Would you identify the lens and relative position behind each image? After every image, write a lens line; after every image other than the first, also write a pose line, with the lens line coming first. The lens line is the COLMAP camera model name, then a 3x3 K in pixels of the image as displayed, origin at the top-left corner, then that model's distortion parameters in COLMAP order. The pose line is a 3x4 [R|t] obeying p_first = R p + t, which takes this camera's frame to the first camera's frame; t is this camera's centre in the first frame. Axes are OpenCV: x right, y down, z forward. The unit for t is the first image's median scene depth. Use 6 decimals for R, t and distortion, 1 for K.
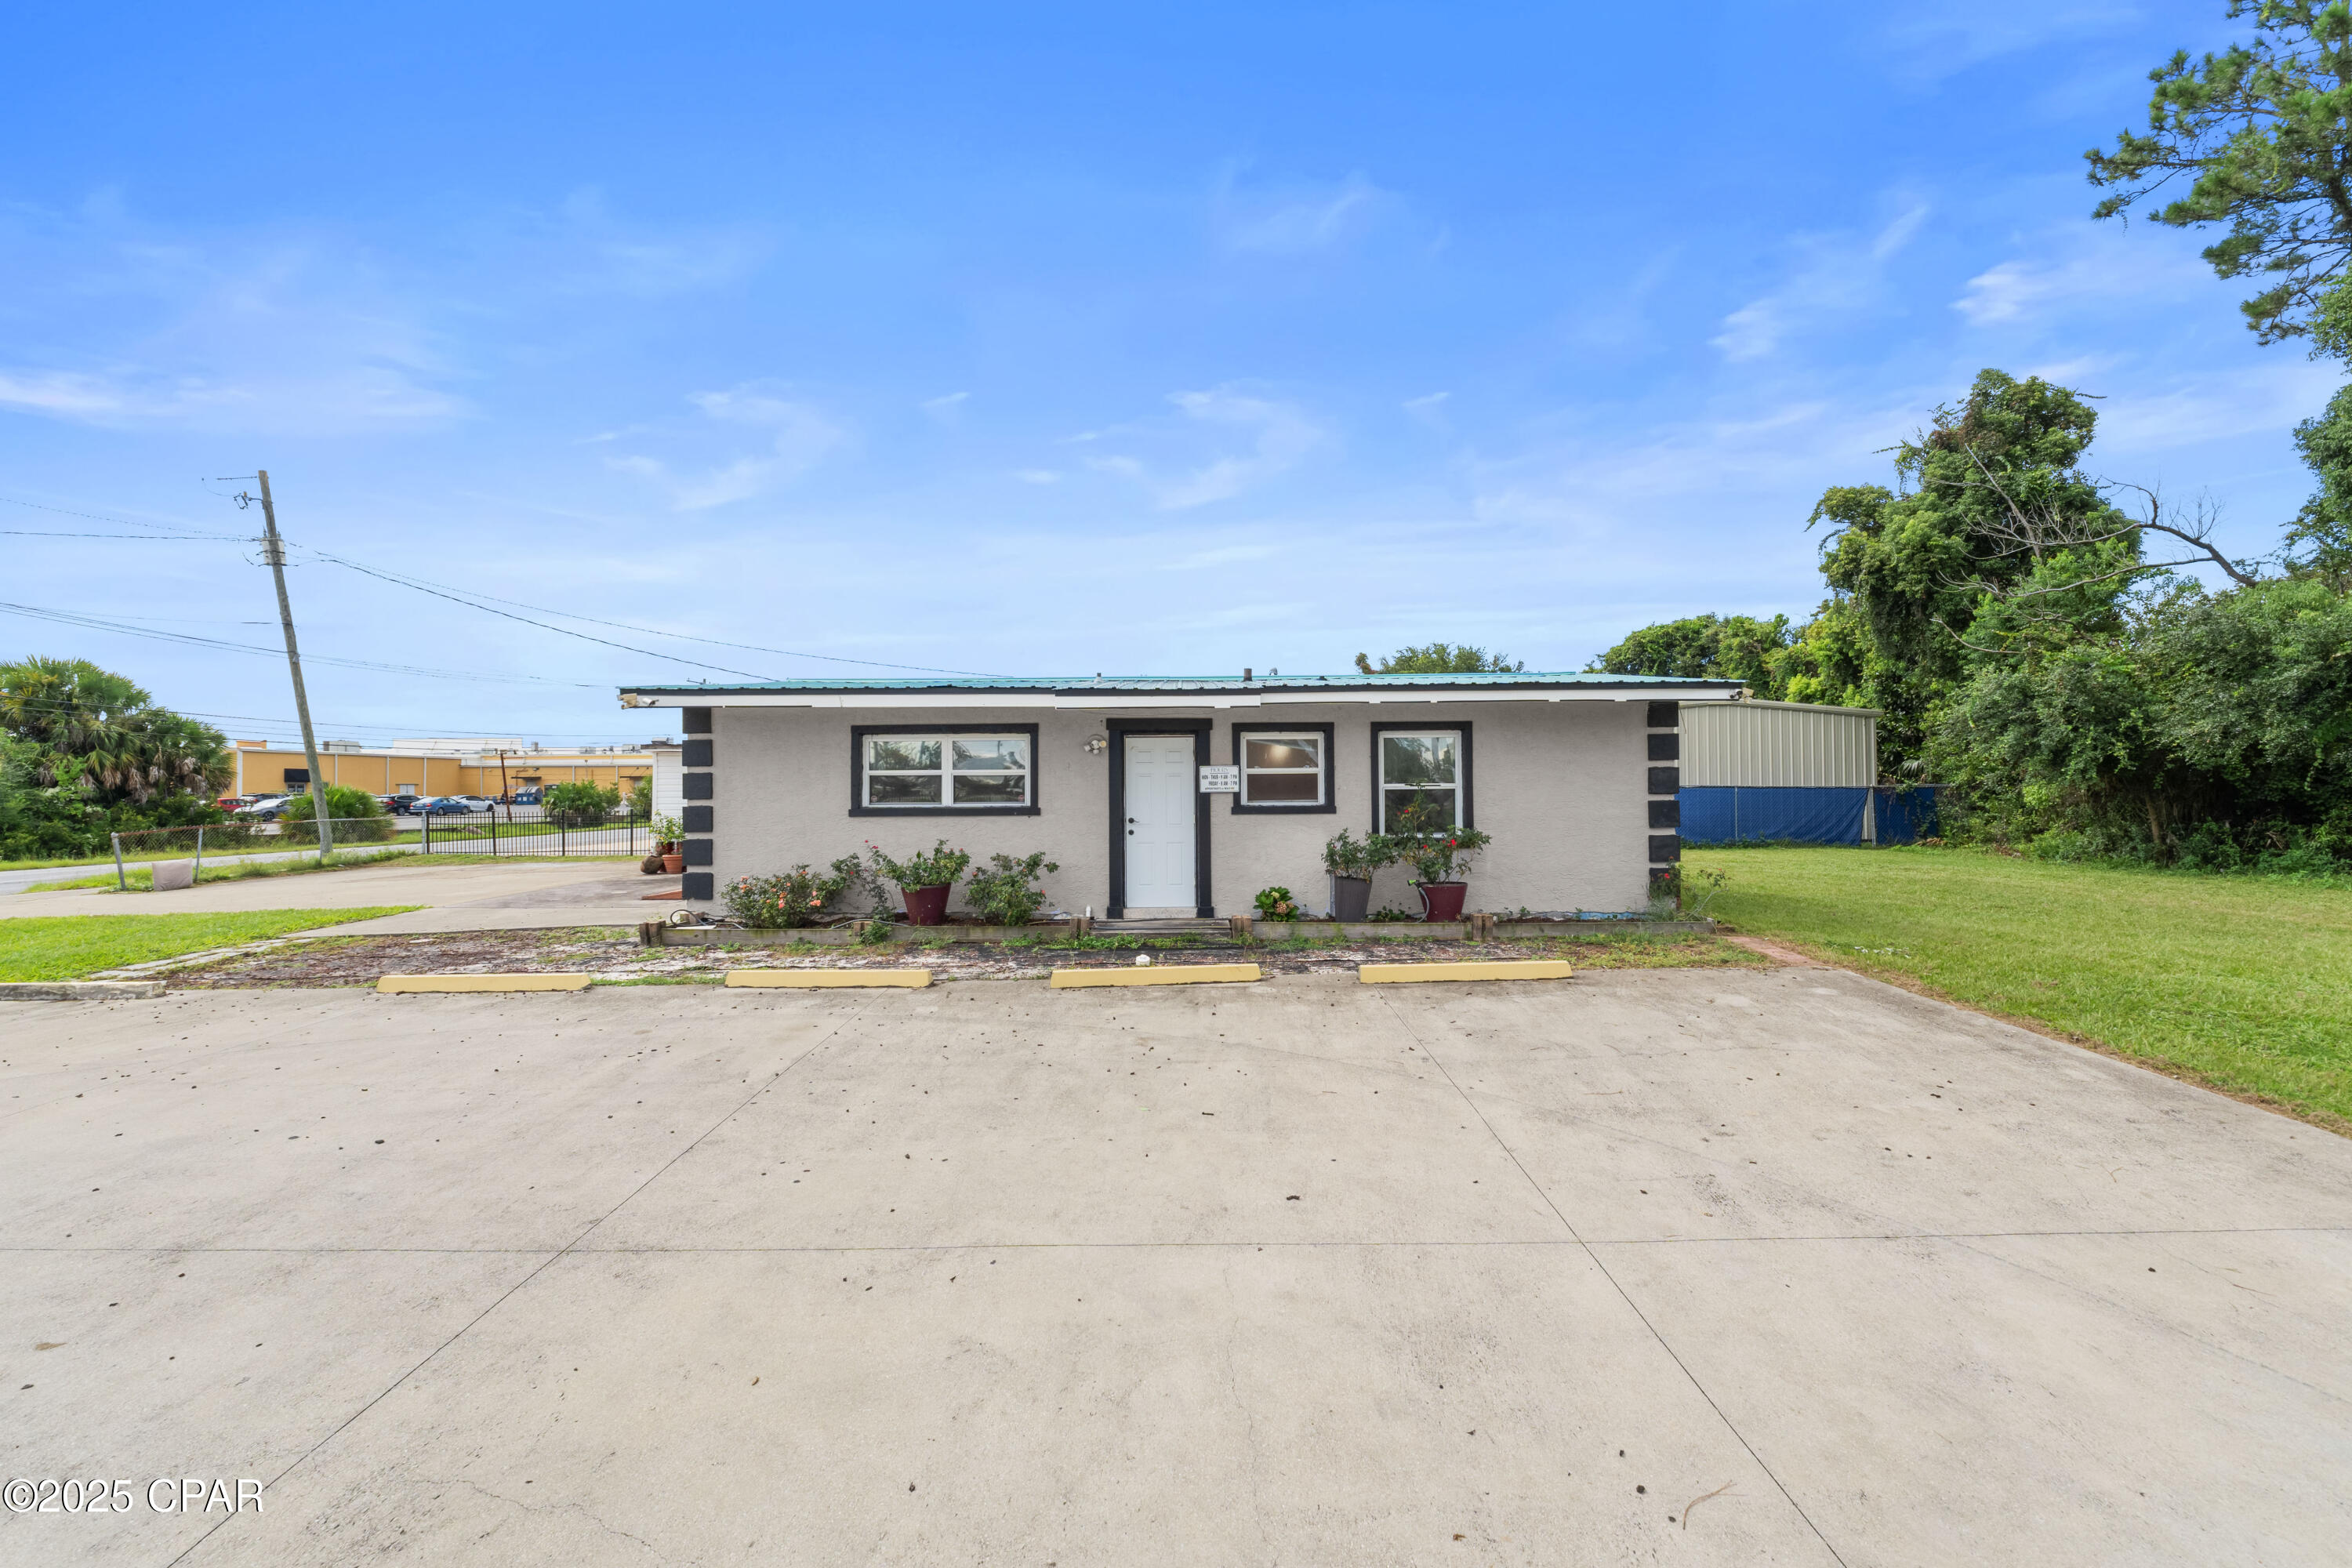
lens RADIAL K [[993.1, 0, 1178.0], [0, 993.1, 769.5], [0, 0, 1]] dist [-0.005071, 0.000000]
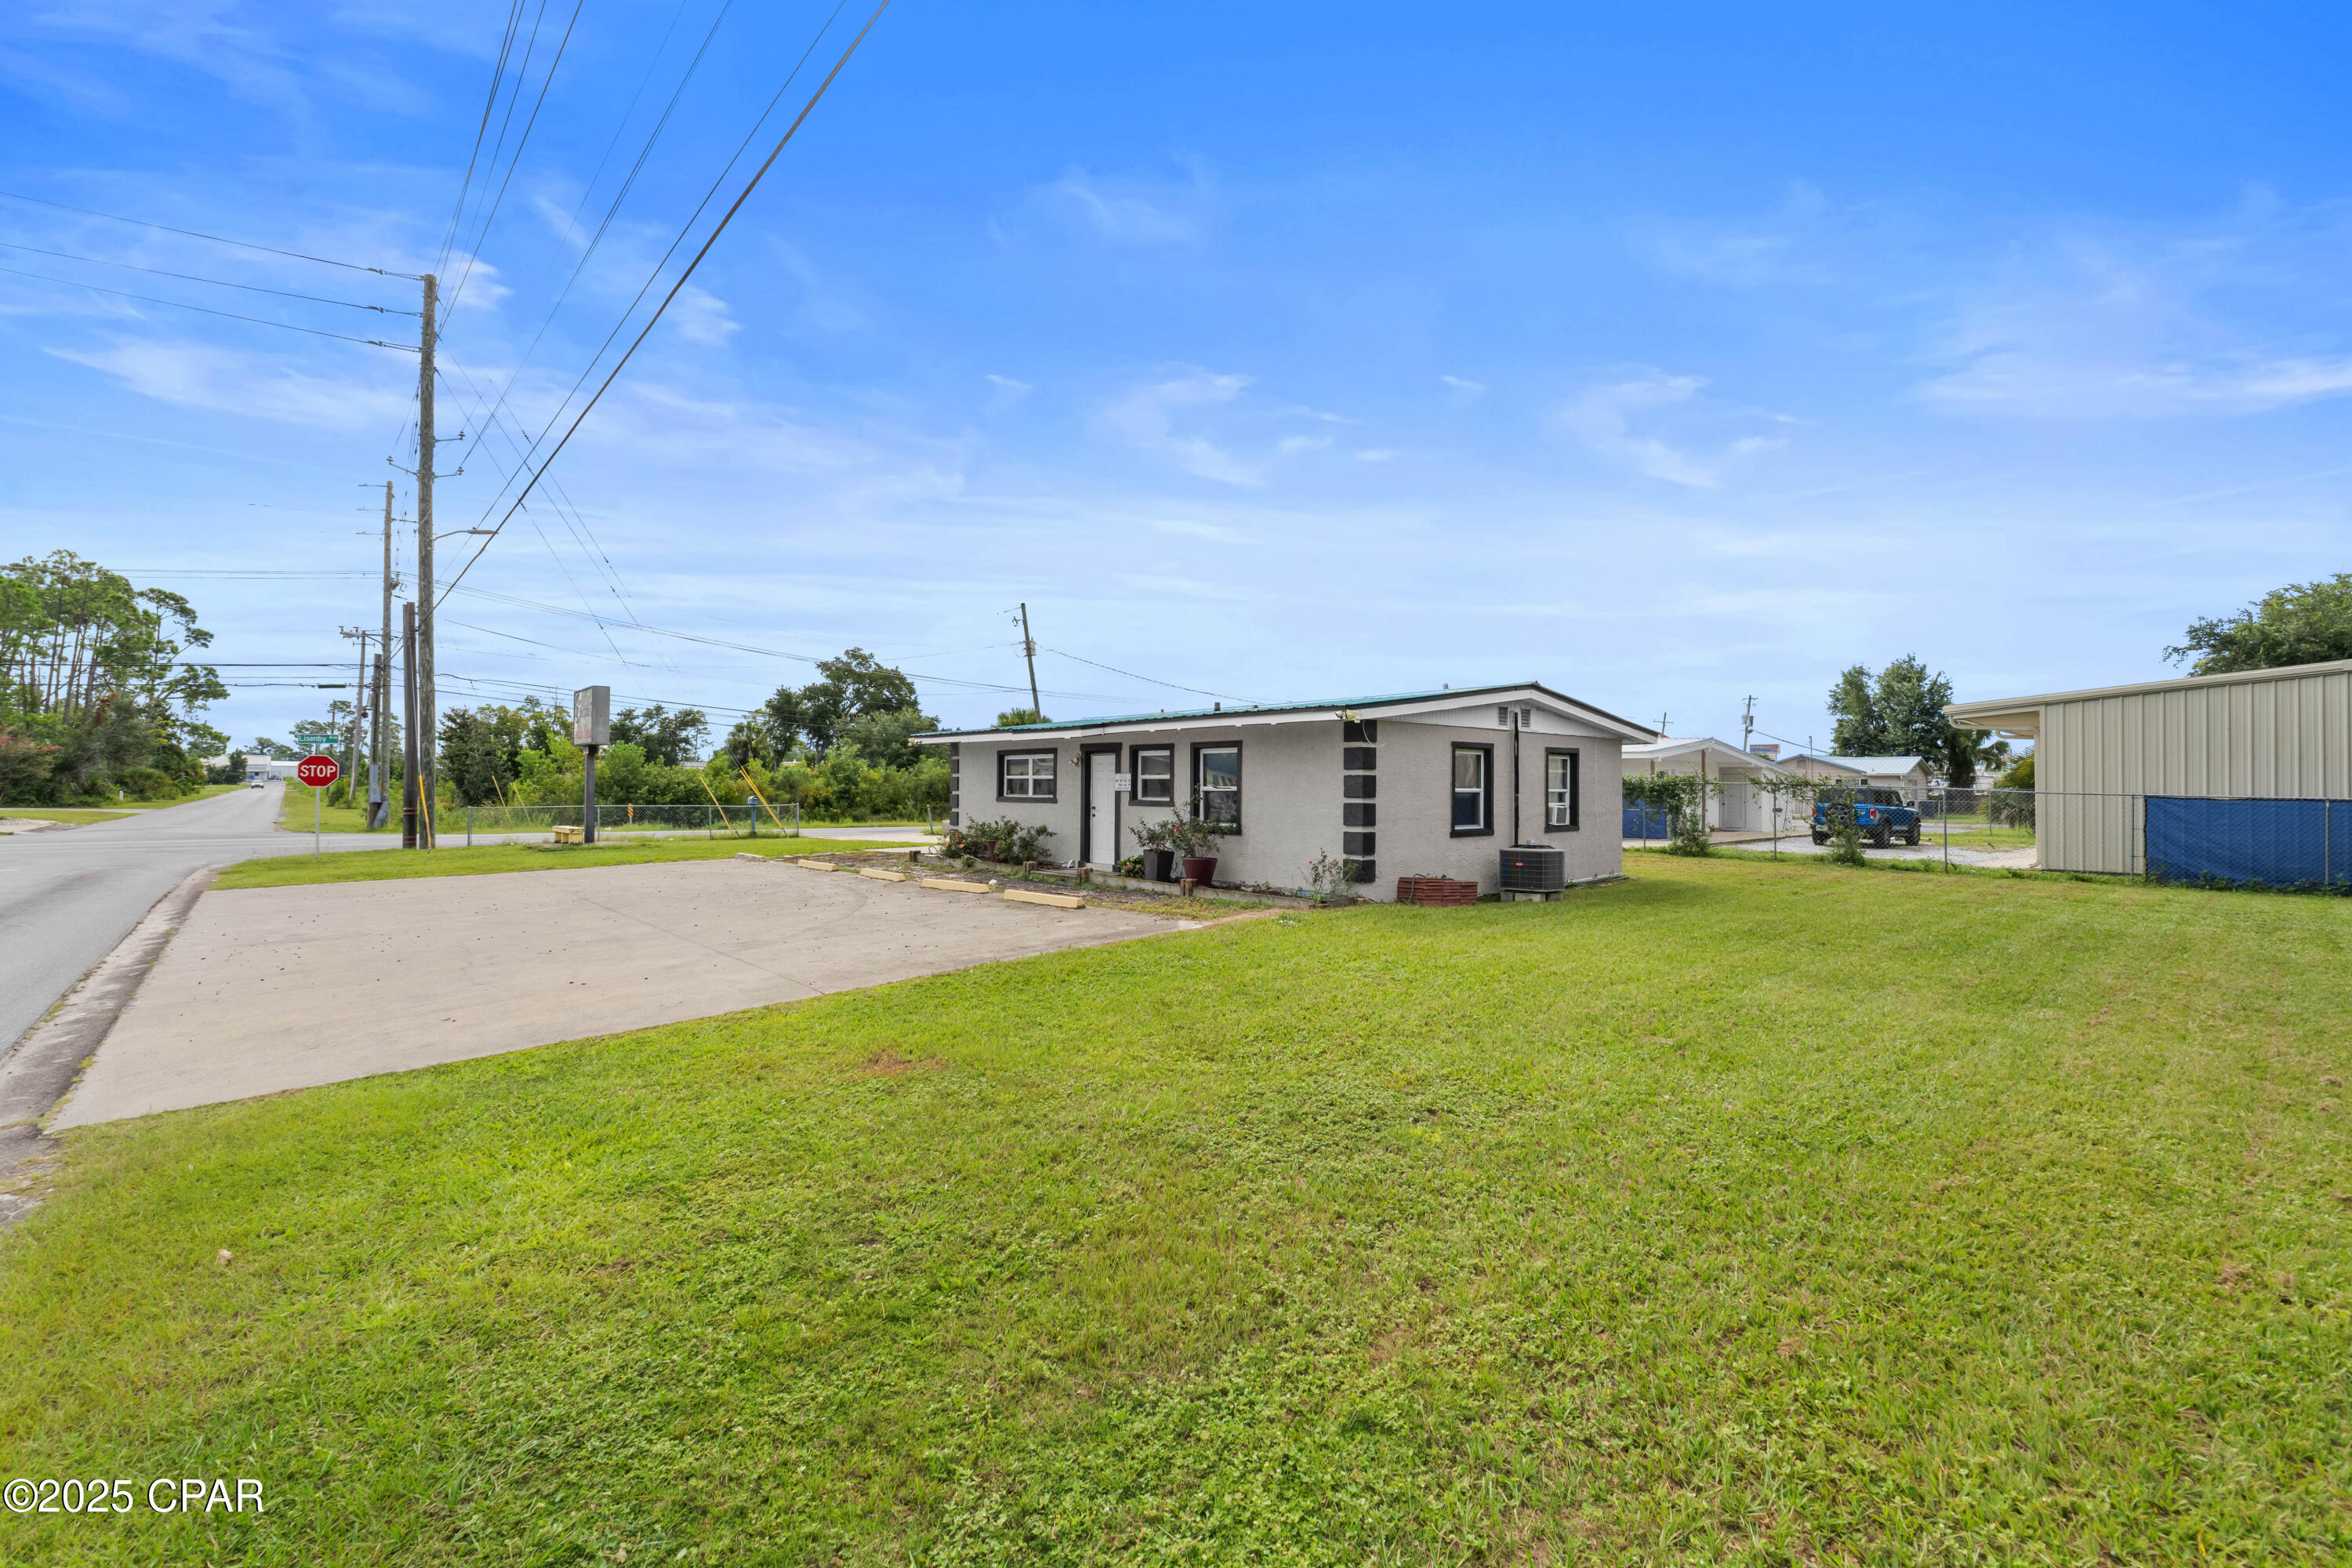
lens RADIAL K [[993.1, 0, 1178.0], [0, 993.1, 769.5], [0, 0, 1]] dist [-0.005071, 0.000000]
pose [[0.673994, -0.001325, -0.738736, 1.224600], [-0.000479, 0.999997, -0.002231, -0.006166], [0.738737, 0.001857, 0.673991, 0.031574]]
